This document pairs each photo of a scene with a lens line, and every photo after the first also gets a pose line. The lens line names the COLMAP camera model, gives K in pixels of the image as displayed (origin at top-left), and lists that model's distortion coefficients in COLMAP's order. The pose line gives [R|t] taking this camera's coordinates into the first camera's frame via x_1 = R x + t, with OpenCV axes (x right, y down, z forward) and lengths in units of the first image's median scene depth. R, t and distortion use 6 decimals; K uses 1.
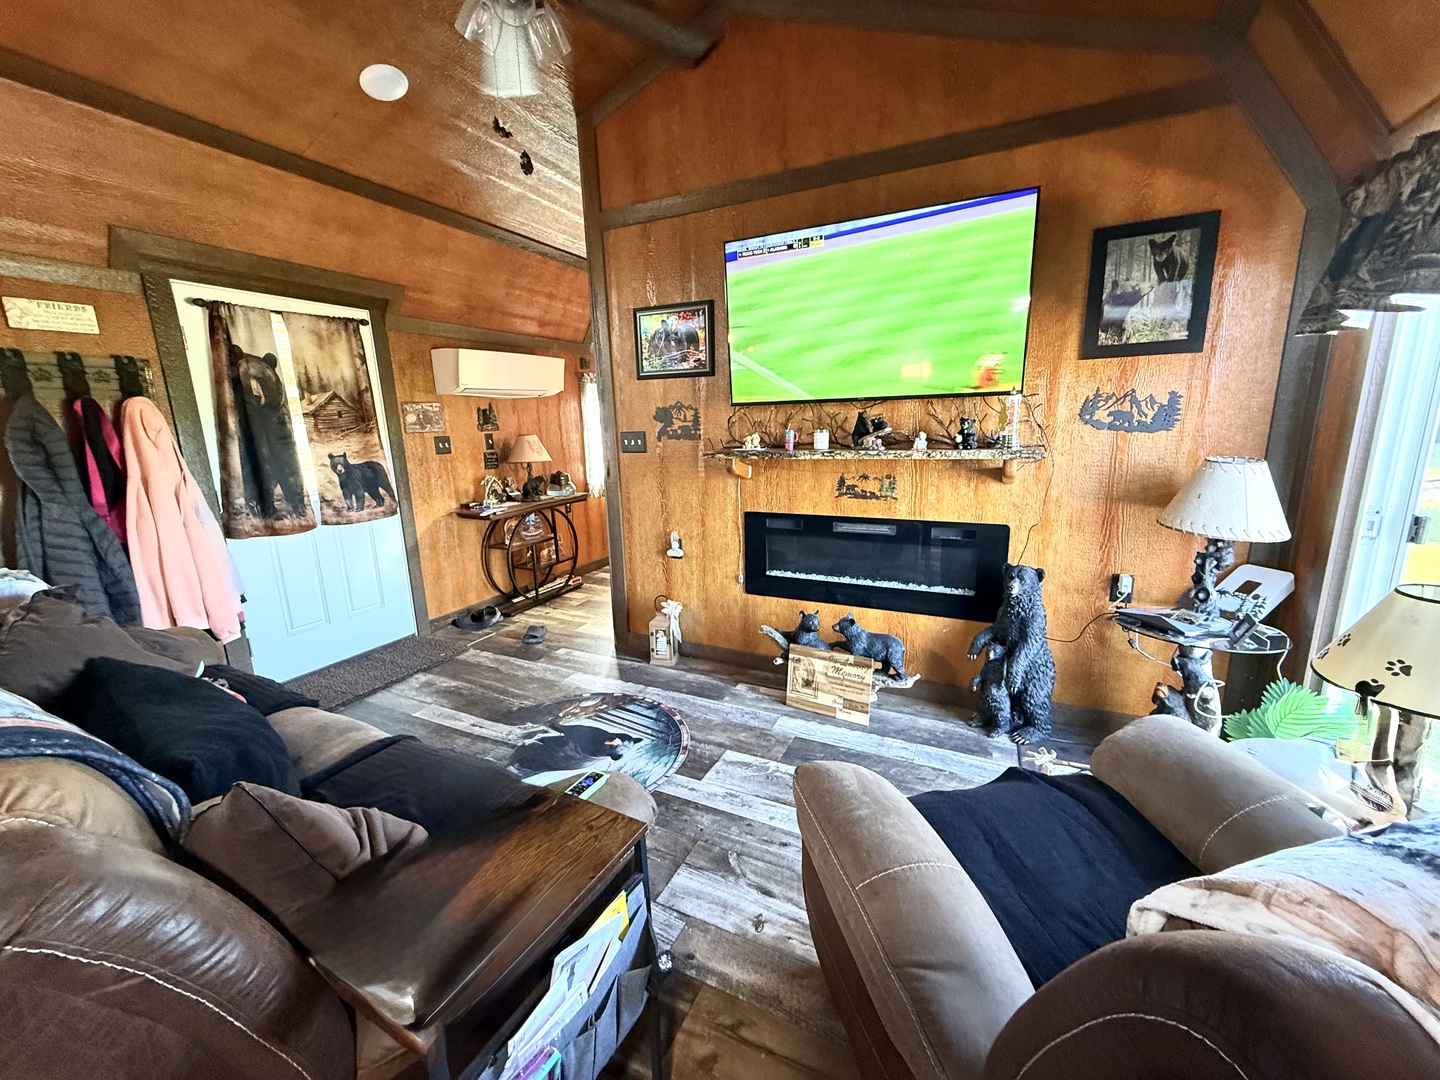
lens RADIAL K [[572.4, 0, 713.8], [0, 572.4, 543.4], [0, 0, 1]] dist [0.000078, -0.000102]
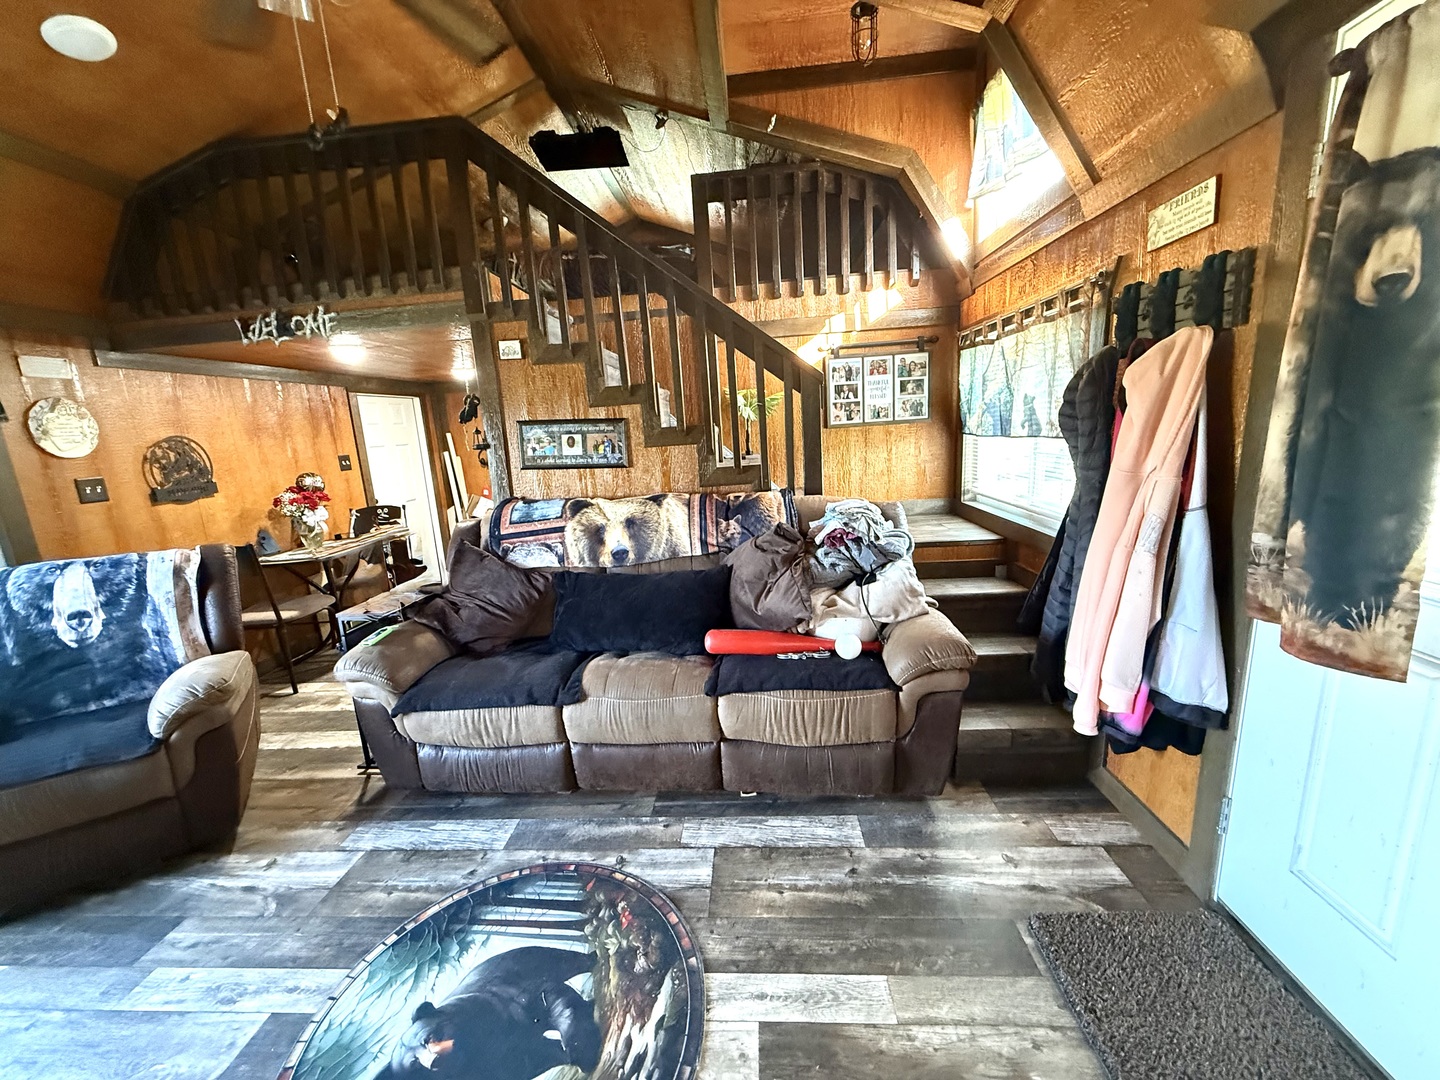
lens RADIAL K [[572.4, 0, 713.8], [0, 572.4, 543.4], [0, 0, 1]] dist [0.000078, -0.000102]
pose [[-0.919428, 0.163175, -0.357807, -0.305655], [0.005927, 0.915499, 0.402276, -0.297181], [0.393213, 0.367744, -0.842703, 1.405180]]
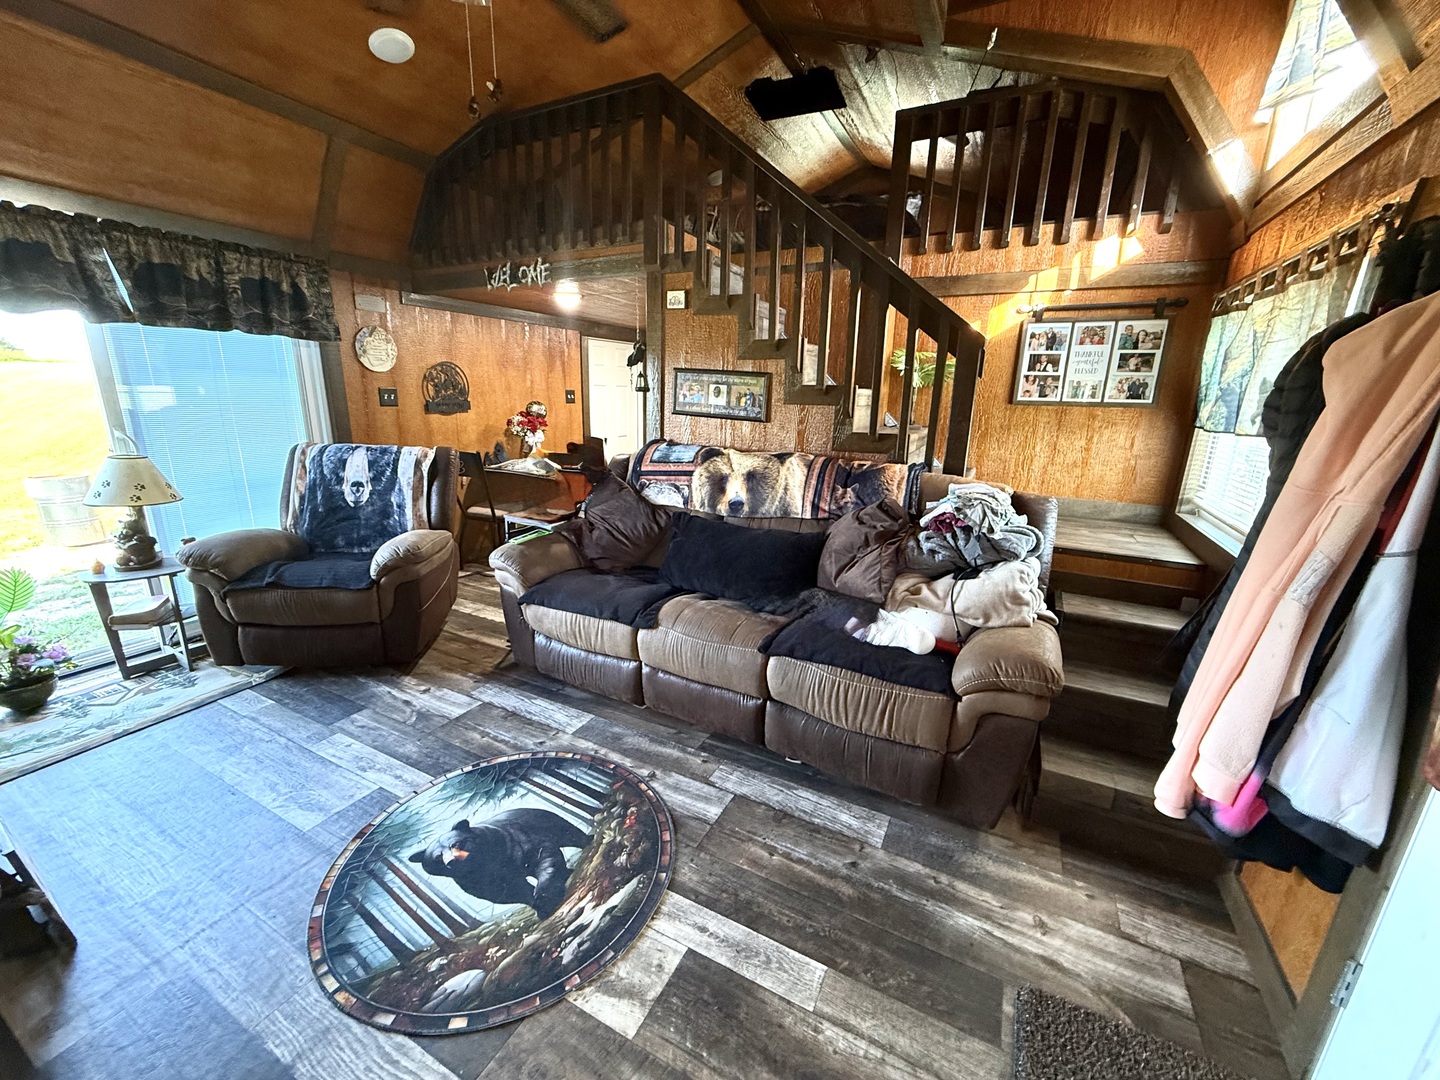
lens RADIAL K [[572.4, 0, 713.8], [0, 572.4, 543.4], [0, 0, 1]] dist [0.000078, -0.000102]
pose [[-0.999731, -0.000202, 0.023174, -0.505545], [0.010367, 0.890424, 0.455015, -0.285953], [-0.020727, 0.455133, -0.890182, 1.458330]]
